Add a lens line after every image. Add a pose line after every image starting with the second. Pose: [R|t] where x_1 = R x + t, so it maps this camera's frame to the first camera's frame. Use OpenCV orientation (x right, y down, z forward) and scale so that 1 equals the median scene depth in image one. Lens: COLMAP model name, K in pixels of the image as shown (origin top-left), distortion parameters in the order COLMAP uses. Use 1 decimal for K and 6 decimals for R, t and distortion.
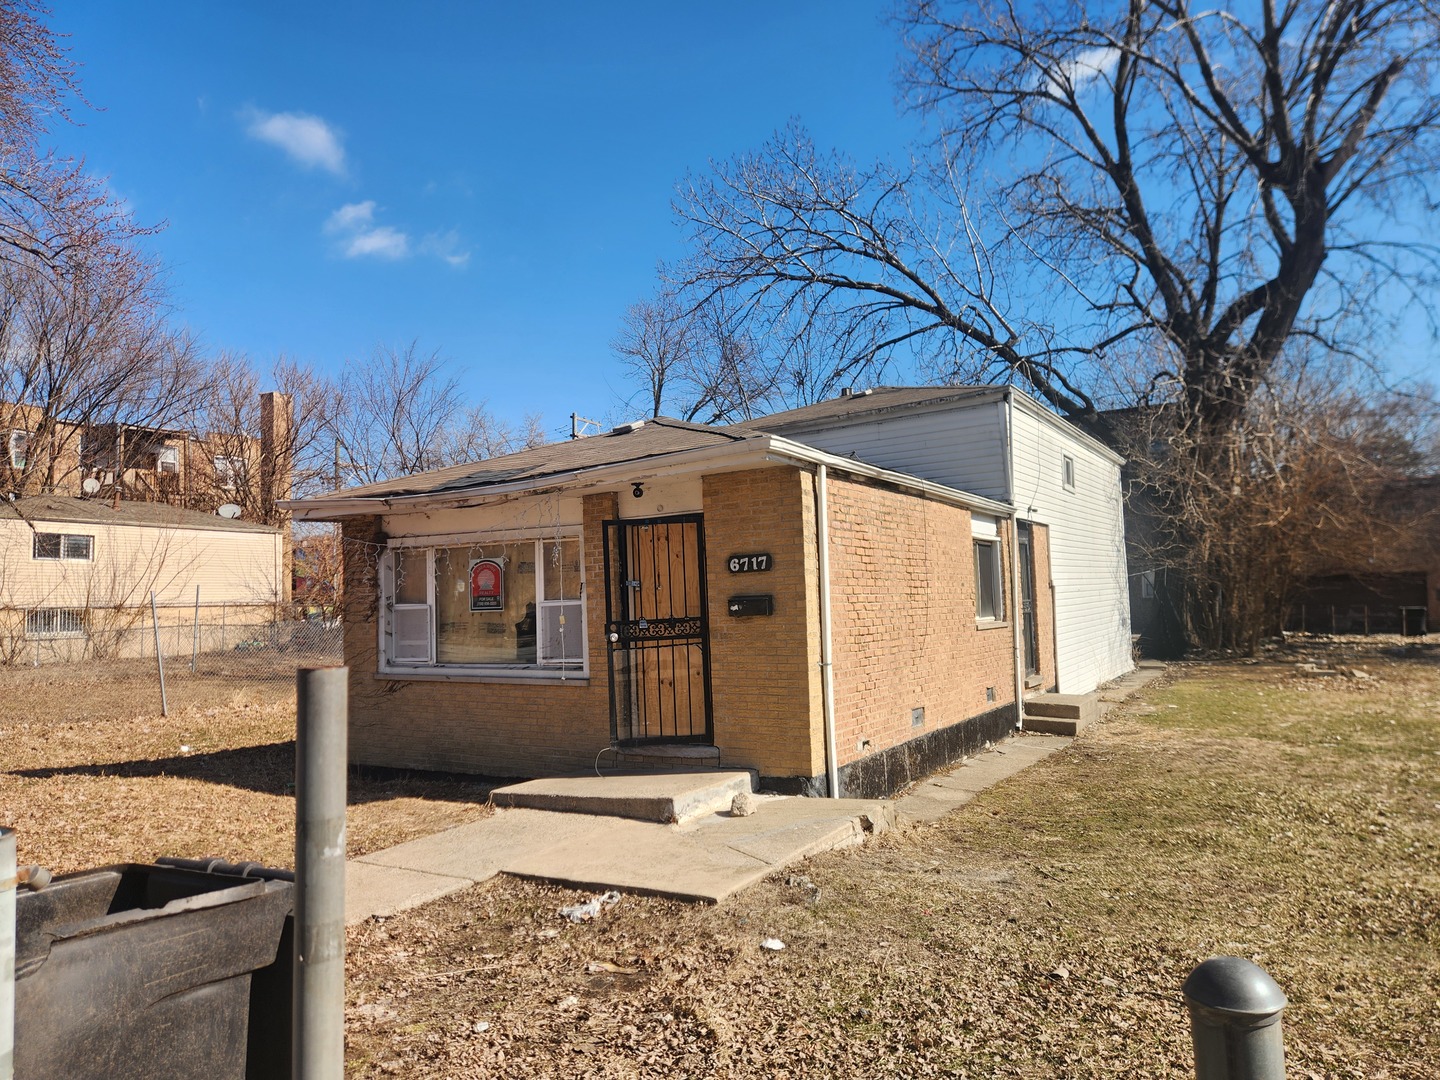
lens RADIAL K [[960.5, 0, 720.0], [0, 960.5, 540.0], [0, 0, 1]] dist [0.099320, -0.097716]
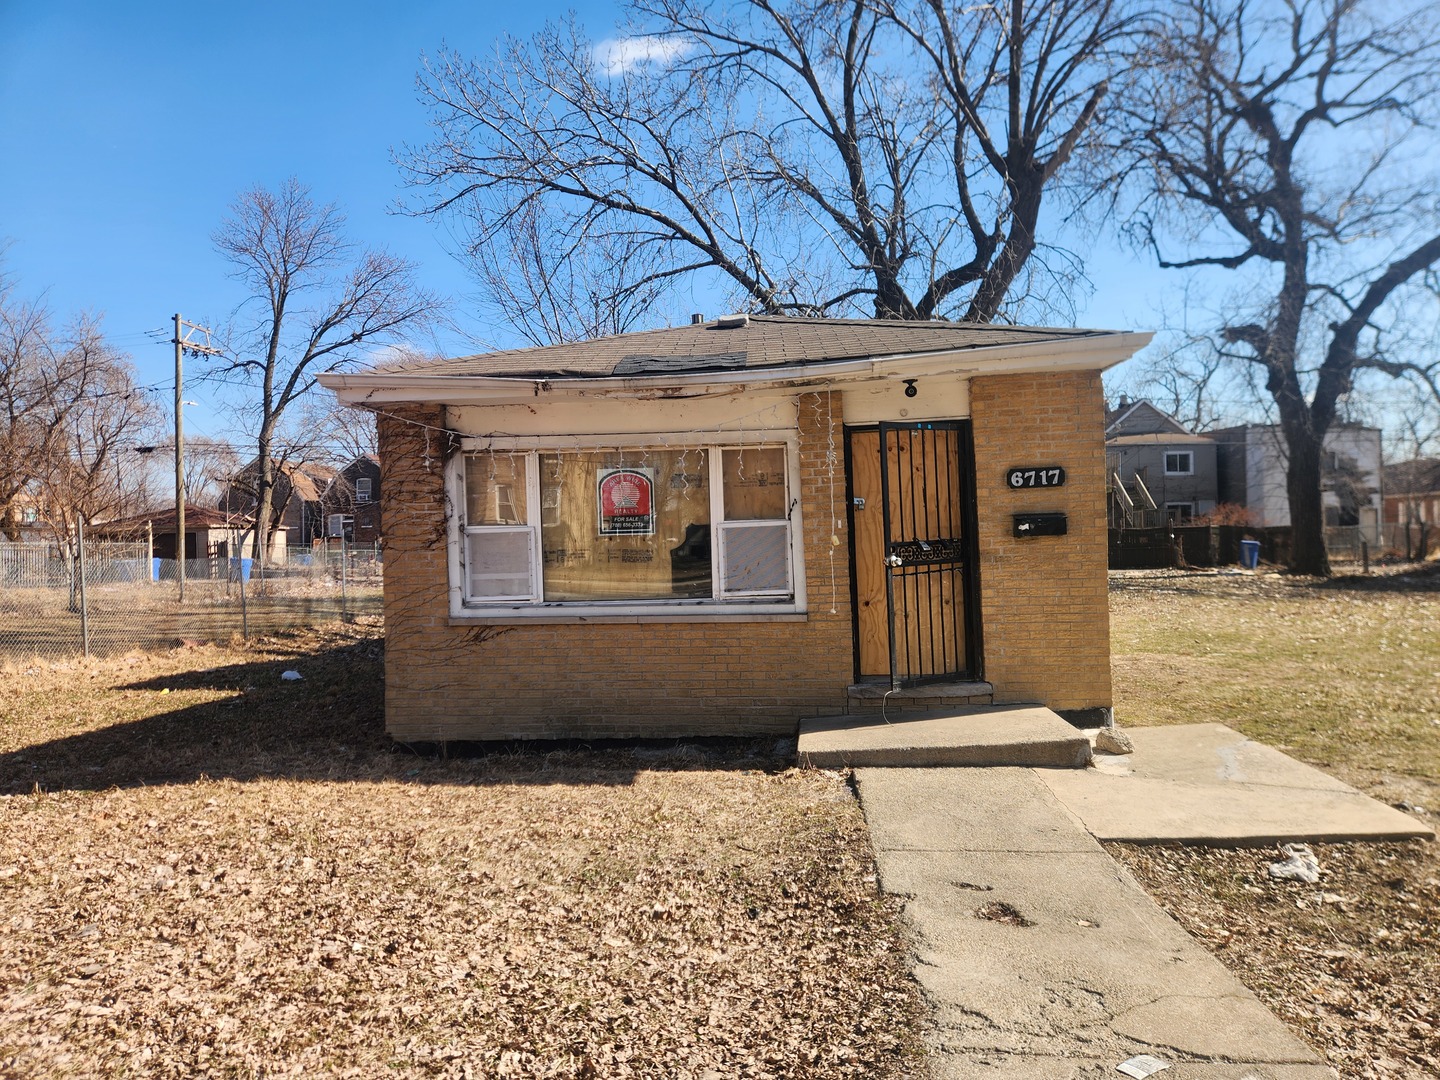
lens RADIAL K [[960.5, 0, 720.0], [0, 960.5, 540.0], [0, 0, 1]] dist [0.099320, -0.097716]
pose [[0.895952, 0.004742, 0.444125, -0.449986], [-0.026538, 0.998728, 0.042873, 0.036409], [-0.443357, -0.050198, 0.894938, 0.224650]]
